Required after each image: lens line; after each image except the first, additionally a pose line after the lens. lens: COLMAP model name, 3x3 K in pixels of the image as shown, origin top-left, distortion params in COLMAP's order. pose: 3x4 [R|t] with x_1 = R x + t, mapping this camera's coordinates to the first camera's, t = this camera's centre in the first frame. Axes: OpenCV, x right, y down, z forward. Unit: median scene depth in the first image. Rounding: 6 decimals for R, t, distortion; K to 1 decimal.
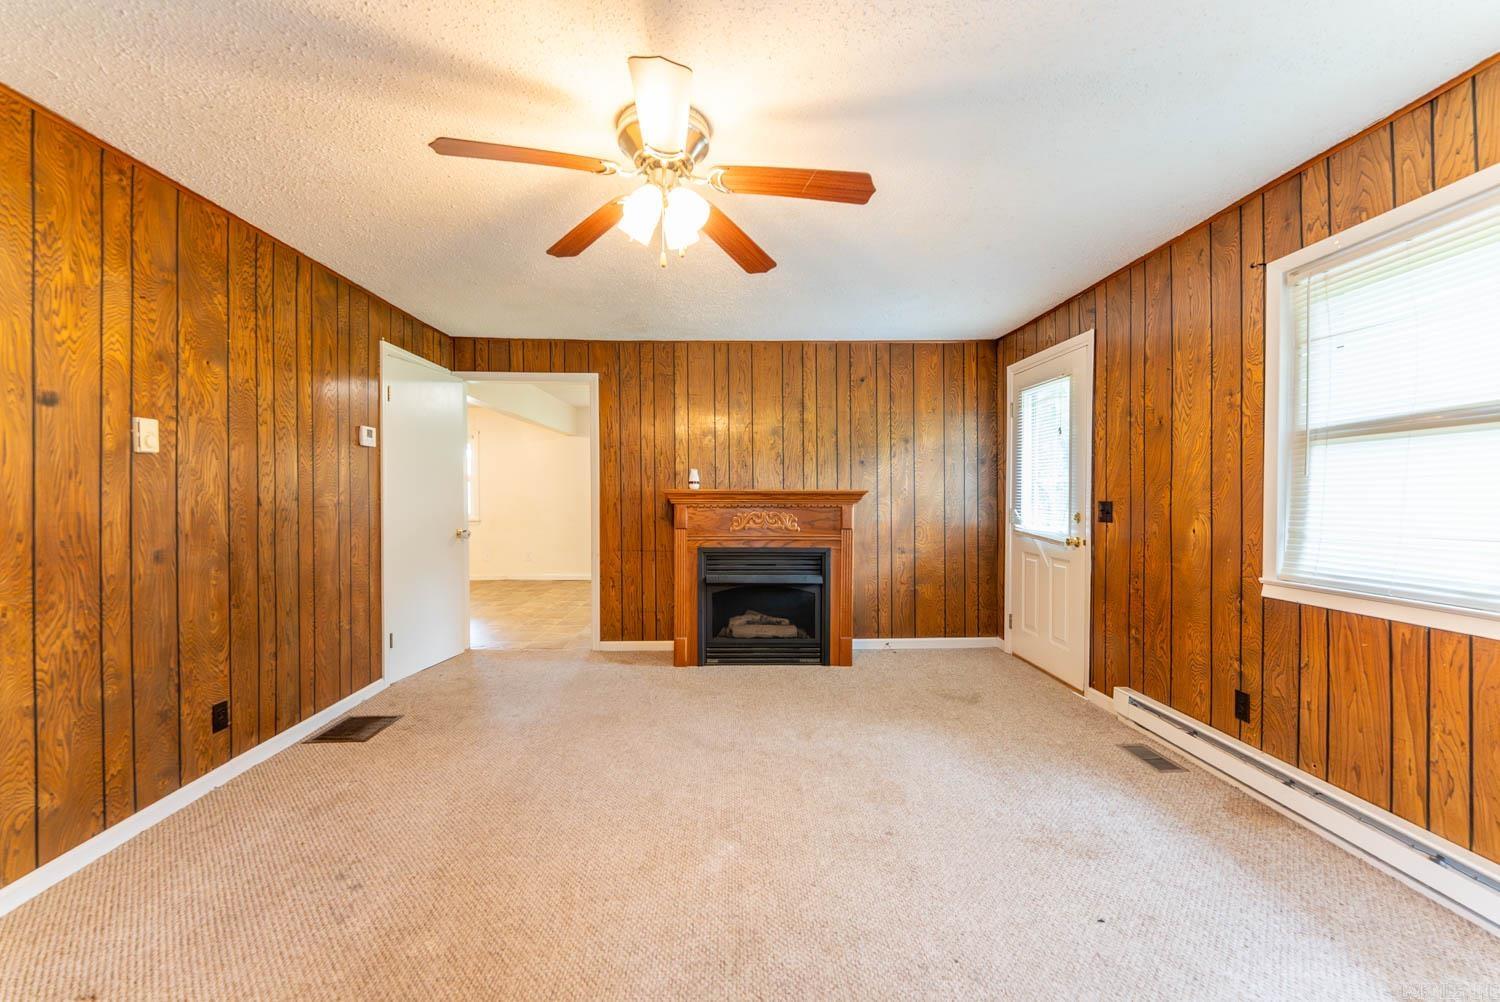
lens RADIAL K [[607.3, 0, 742.0], [0, 607.3, 508.7], [0, 0, 1]] dist [-0.001429, 0.000132]
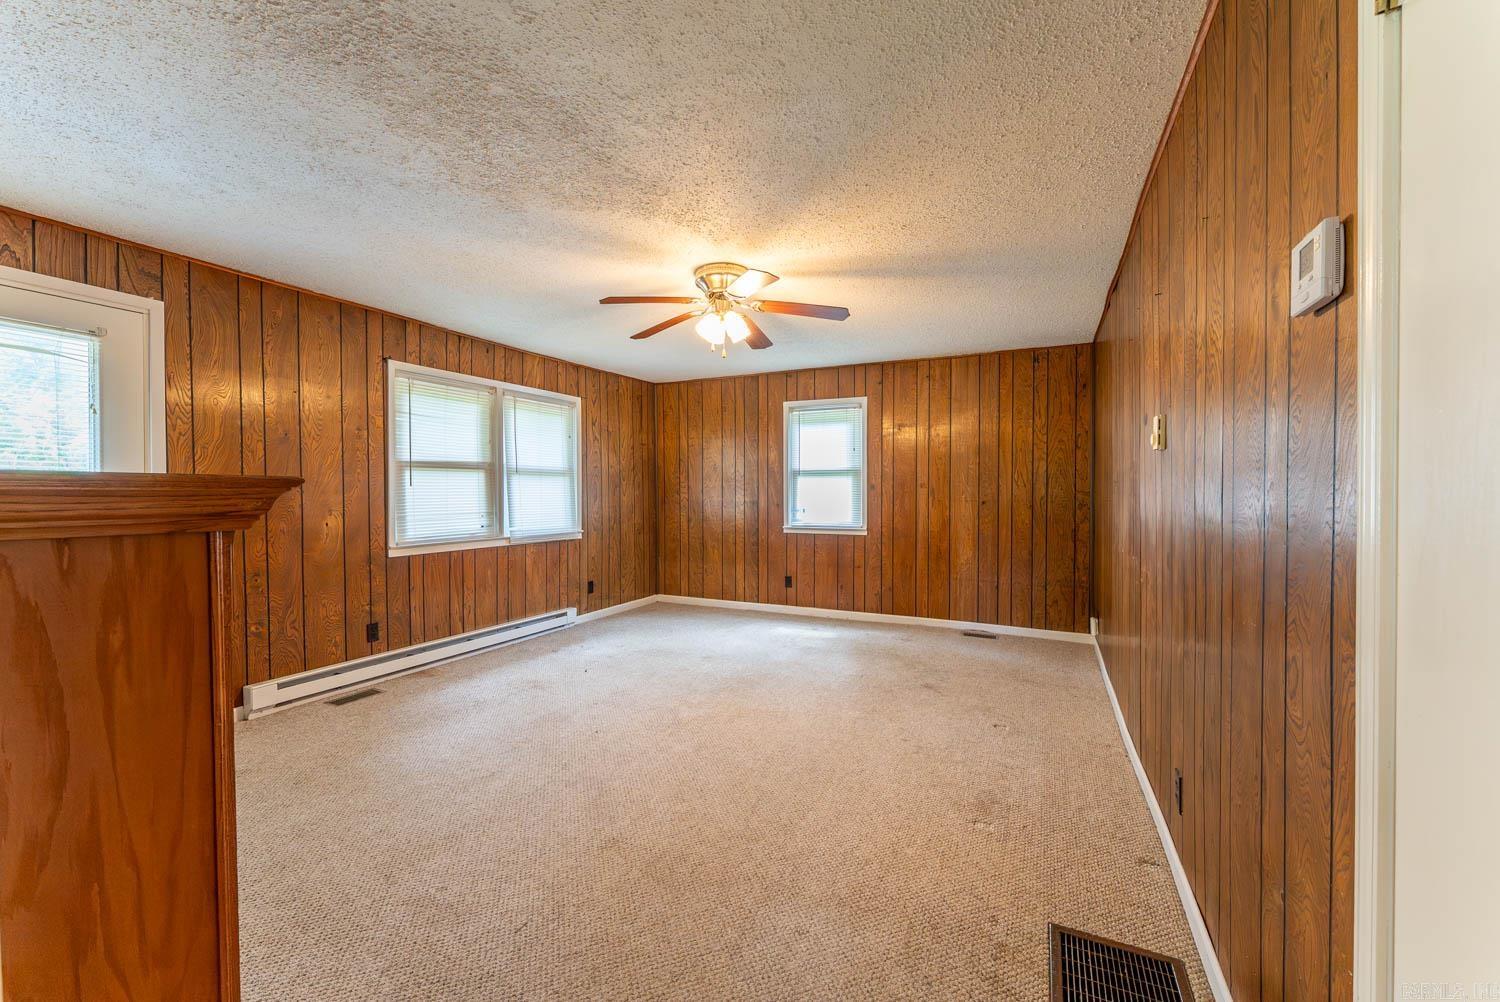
lens RADIAL K [[607.3, 0, 748.0], [0, 607.3, 502.6], [0, 0, 1]] dist [-0.001429, 0.000132]
pose [[-0.888636, -0.002275, 0.458607, -0.761591], [0.014924, 0.999315, 0.033876, -0.047152], [-0.458370, 0.036947, -0.887993, 1.968728]]
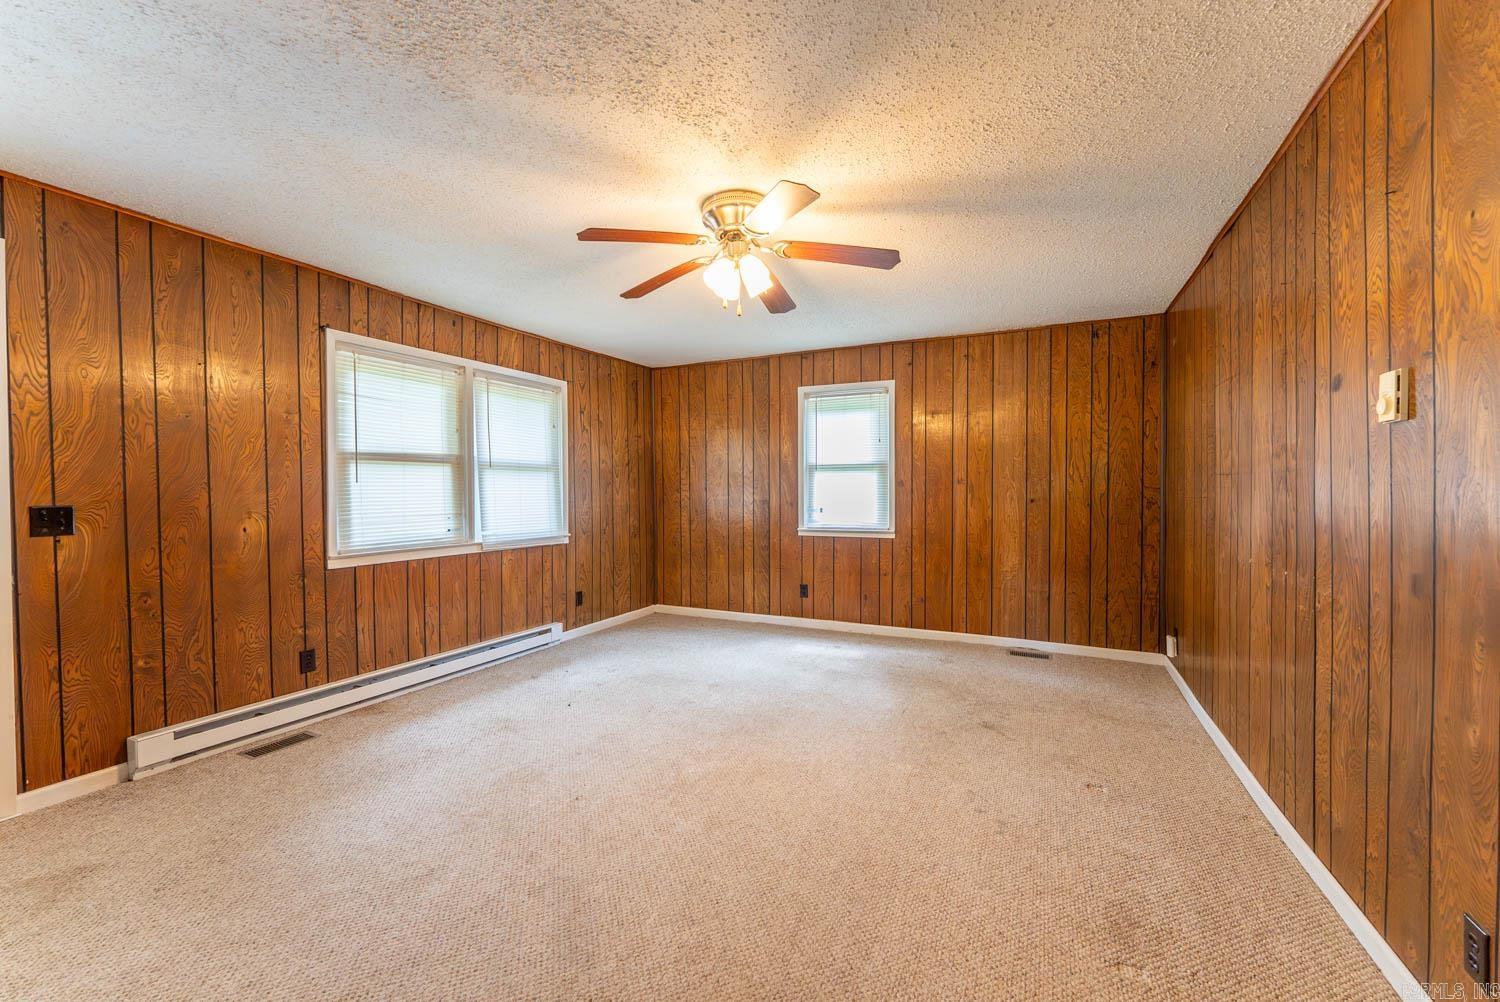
lens RADIAL K [[607.3, 0, 746.7], [0, 607.3, 503.5], [0, 0, 1]] dist [-0.001429, 0.000132]
pose [[-0.889034, -0.001019, 0.457840, -0.592188], [0.017705, 0.999173, 0.036604, -0.036613], [-0.457498, 0.040648, -0.888281, 1.731631]]
